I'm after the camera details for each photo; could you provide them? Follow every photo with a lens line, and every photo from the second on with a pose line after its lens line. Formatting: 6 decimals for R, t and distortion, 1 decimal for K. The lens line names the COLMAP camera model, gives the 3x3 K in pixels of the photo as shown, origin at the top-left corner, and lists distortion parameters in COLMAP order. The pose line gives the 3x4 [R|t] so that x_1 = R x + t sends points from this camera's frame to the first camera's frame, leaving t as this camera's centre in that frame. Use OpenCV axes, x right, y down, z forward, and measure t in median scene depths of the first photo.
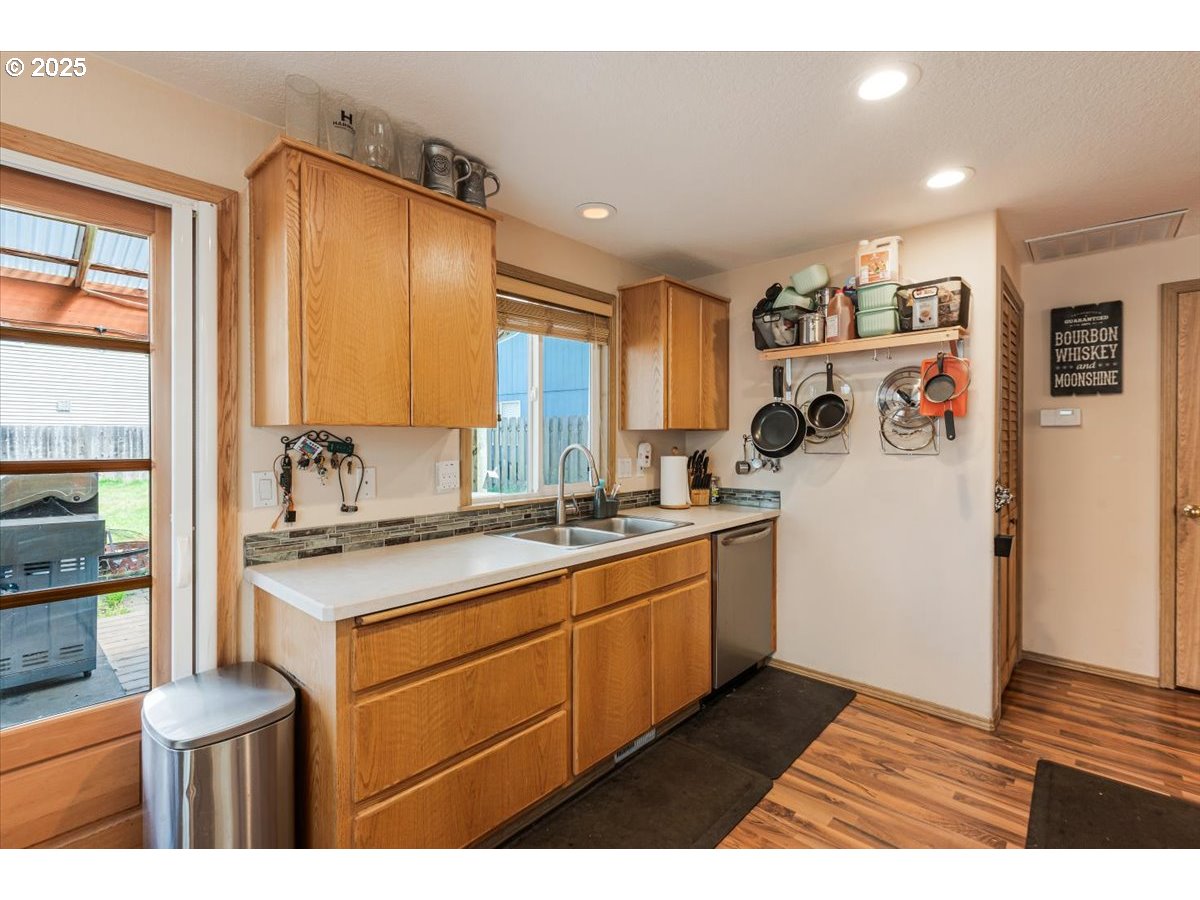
lens RADIAL K [[550.0, 0, 596.8], [0, 550.0, 444.4], [0, 0, 1]] dist [0.000780, 0.000340]
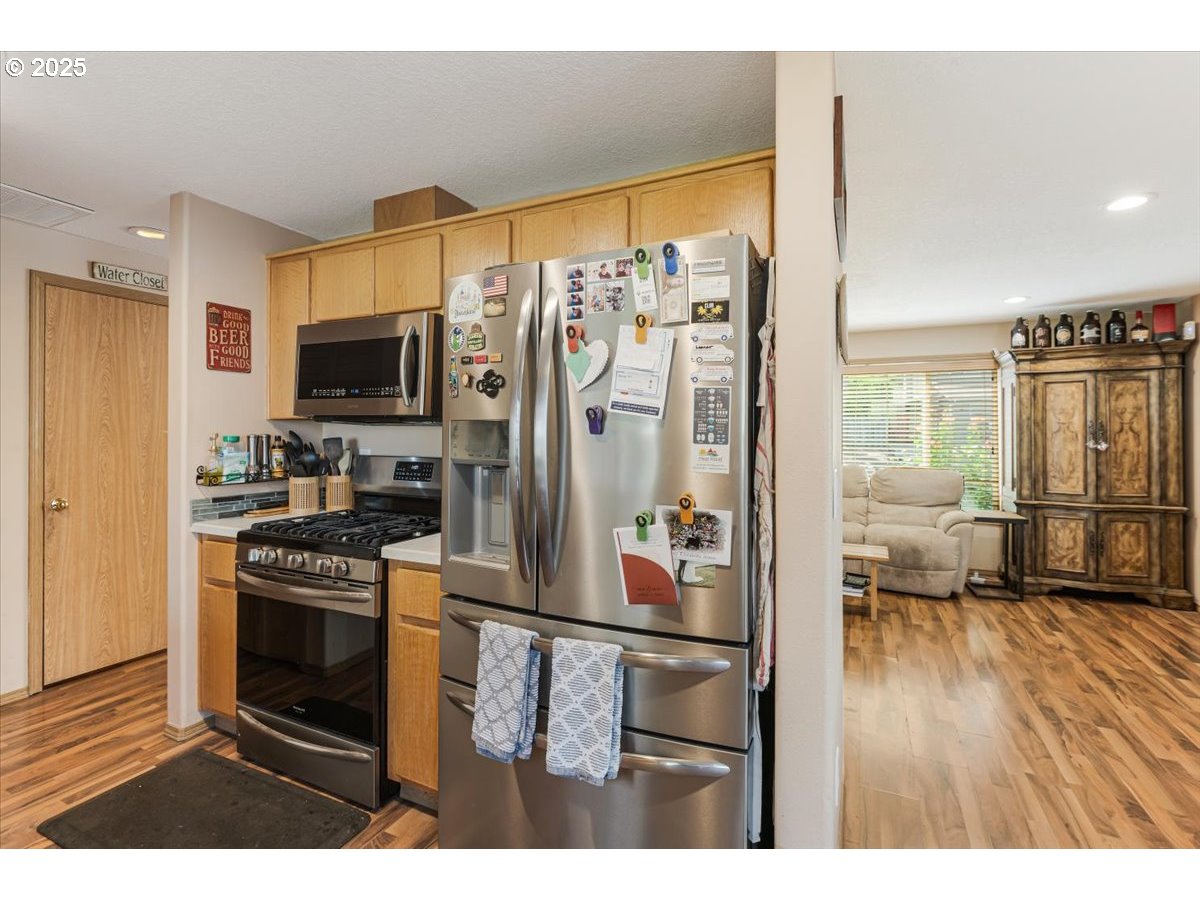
lens RADIAL K [[553.7, 0, 604.5], [0, 553.7, 430.8], [0, 0, 1]] dist [-0.011570, -0.000206]
pose [[-0.305630, 0.006193, 0.952130, -0.210961], [0.004176, 0.999978, -0.005164, -0.004447], [-0.952141, 0.002397, -0.305649, 0.430259]]
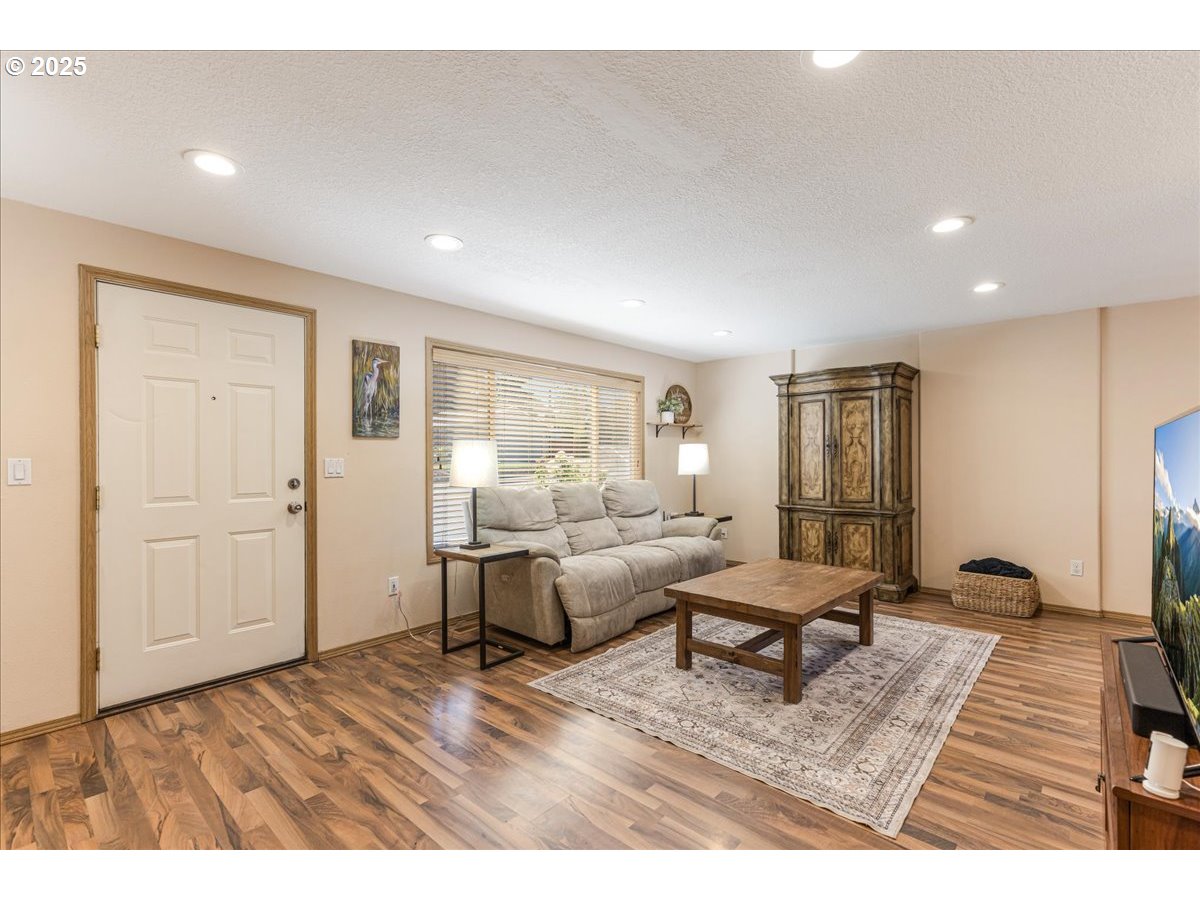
lens RADIAL K [[545.1, 0, 603.7], [0, 545.1, 459.1], [0, 0, 1]] dist [0.016000, -0.000247]
pose [[-0.999819, 0.005627, -0.018185, 1.632891], [0.005394, 0.999903, 0.012858, 0.020933], [0.018256, 0.012758, -0.999752, 0.711630]]
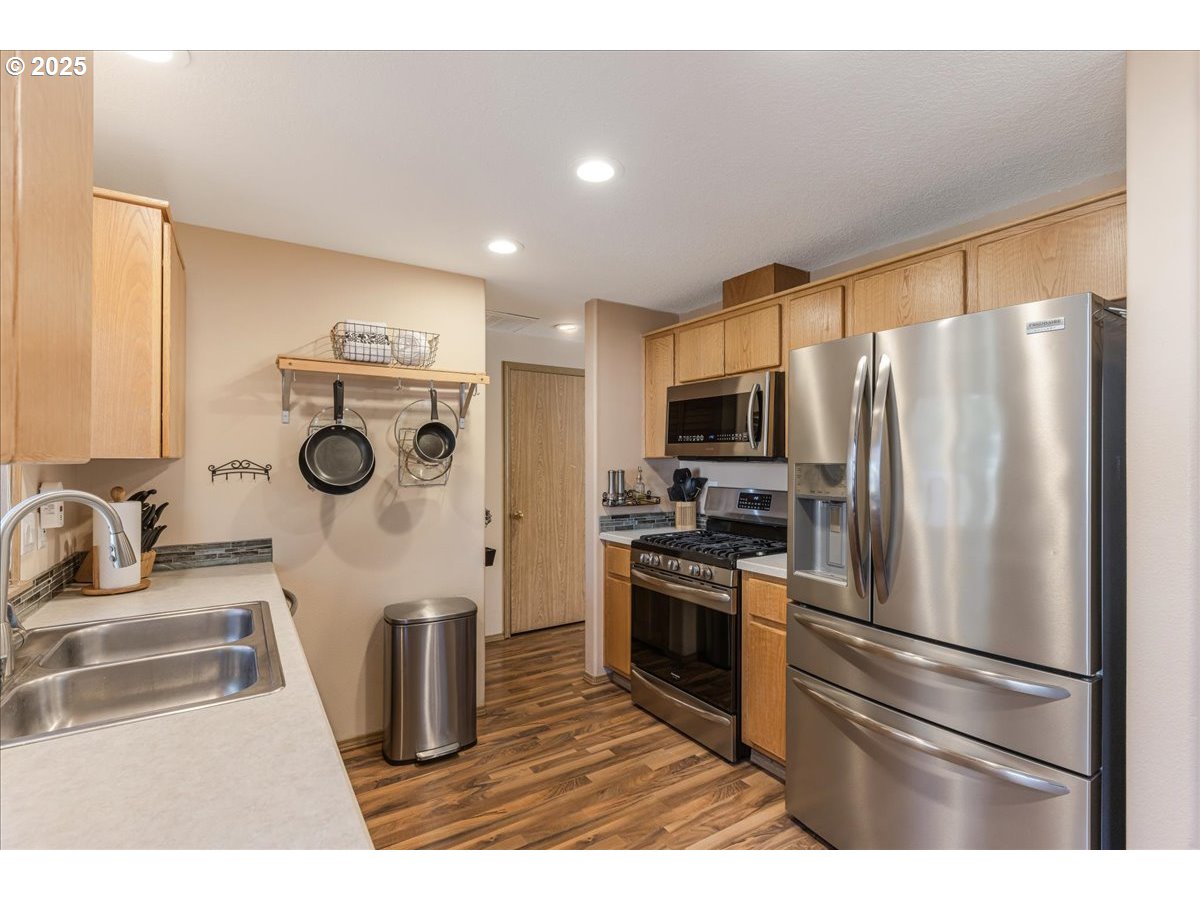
lens RADIAL K [[562.3, 0, 600.4], [0, 562.3, 460.4], [0, 0, 1]] dist [0.001346, -0.000002]
pose [[0.244265, 0.002363, 0.969706, -0.436289], [0.006036, 0.999974, -0.003958, -0.025348], [-0.969690, 0.006820, 0.244244, 0.484999]]
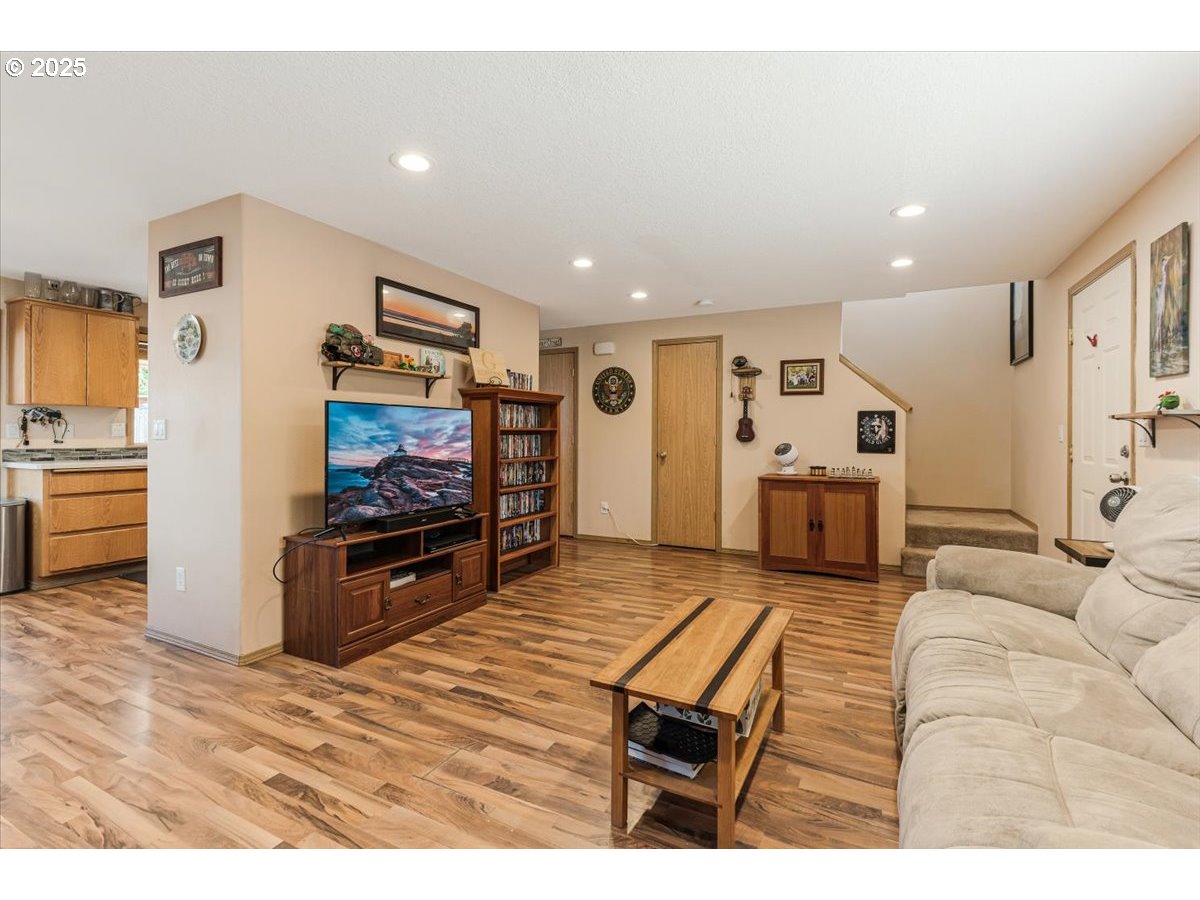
lens RADIAL K [[556.1, 0, 597.3], [0, 556.1, 435.4], [0, 0, 1]] dist [-0.002535, -0.000050]
pose [[0.962818, 0.008692, 0.270013, 0.929080], [-0.007374, 0.999955, -0.005898, 0.074869], [-0.270052, 0.003688, 0.962839, -1.565008]]
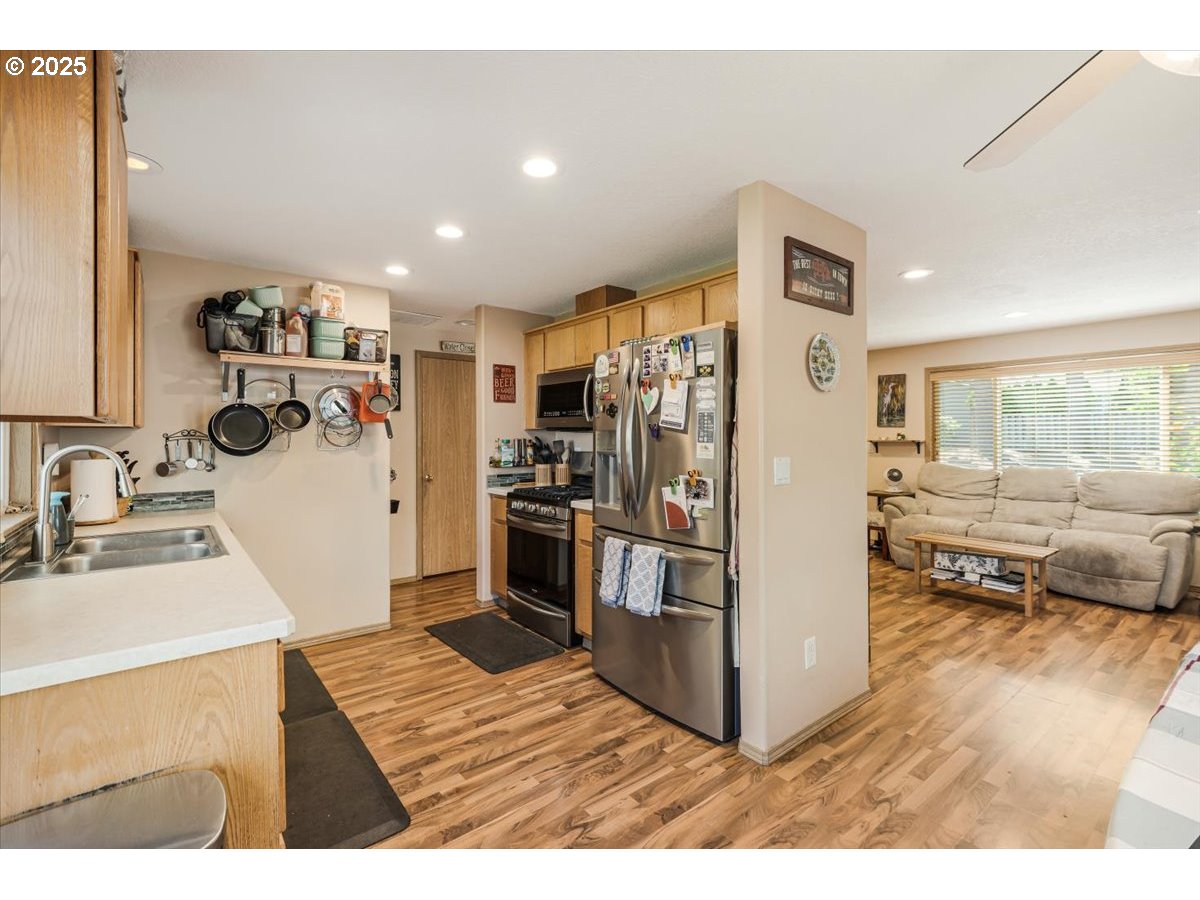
lens RADIAL K [[549.2, 0, 604.5], [0, 549.2, 435.3], [0, 0, 1]] dist [-0.000576, 0.000106]
pose [[0.146142, 0.004375, 0.989254, -0.760591], [0.009886, 0.999934, -0.005883, -0.002887], [-0.989214, 0.010639, 0.146089, 0.191346]]
